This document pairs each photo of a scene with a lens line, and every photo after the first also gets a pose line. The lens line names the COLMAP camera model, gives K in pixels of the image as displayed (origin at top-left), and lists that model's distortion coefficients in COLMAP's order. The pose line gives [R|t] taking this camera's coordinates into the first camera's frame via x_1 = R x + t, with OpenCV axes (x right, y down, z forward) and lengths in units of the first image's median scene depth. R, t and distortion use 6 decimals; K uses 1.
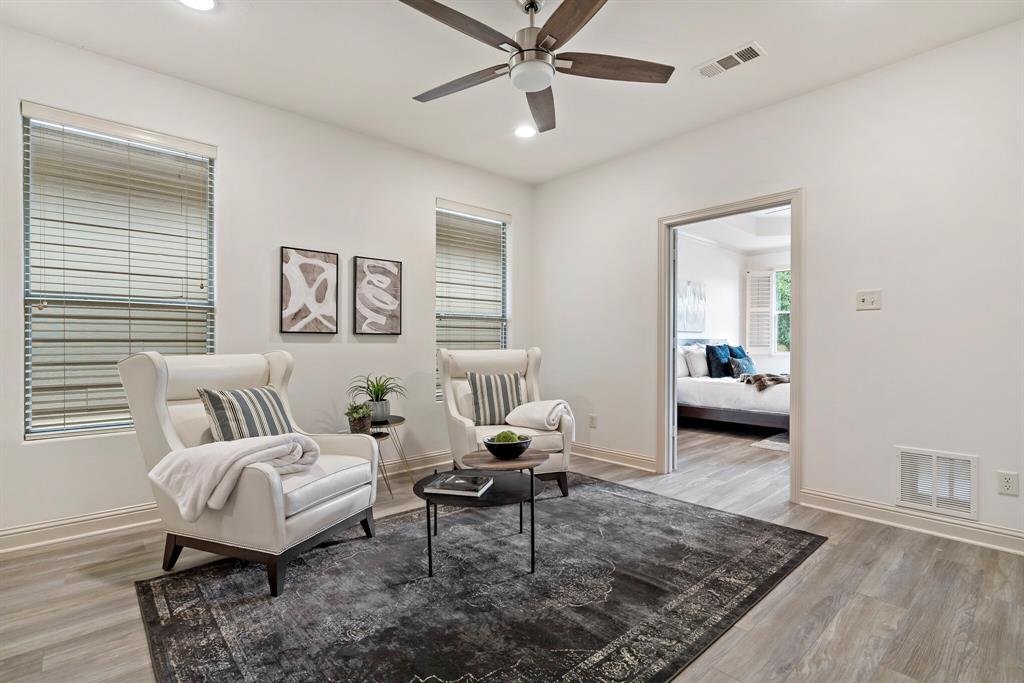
lens RADIAL K [[481.1, 0, 494.1], [0, 481.1, 349.5], [0, 0, 1]] dist [0.000900, 0.002034]
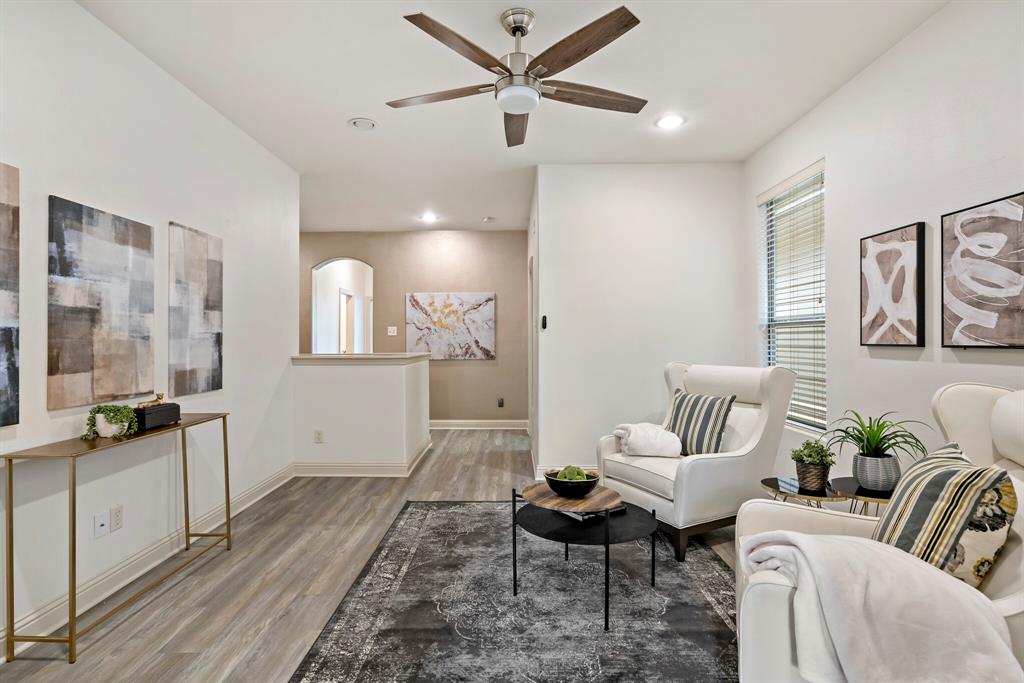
lens RADIAL K [[493.6, 0, 509.9], [0, 493.6, 339.4], [0, 0, 1]] dist [0.003213, 0.002790]
pose [[-0.651310, 0.002695, -0.758807, 0.554455], [-0.000334, 0.999993, 0.003838, -0.046922], [0.758812, 0.002753, -0.651304, 1.061334]]
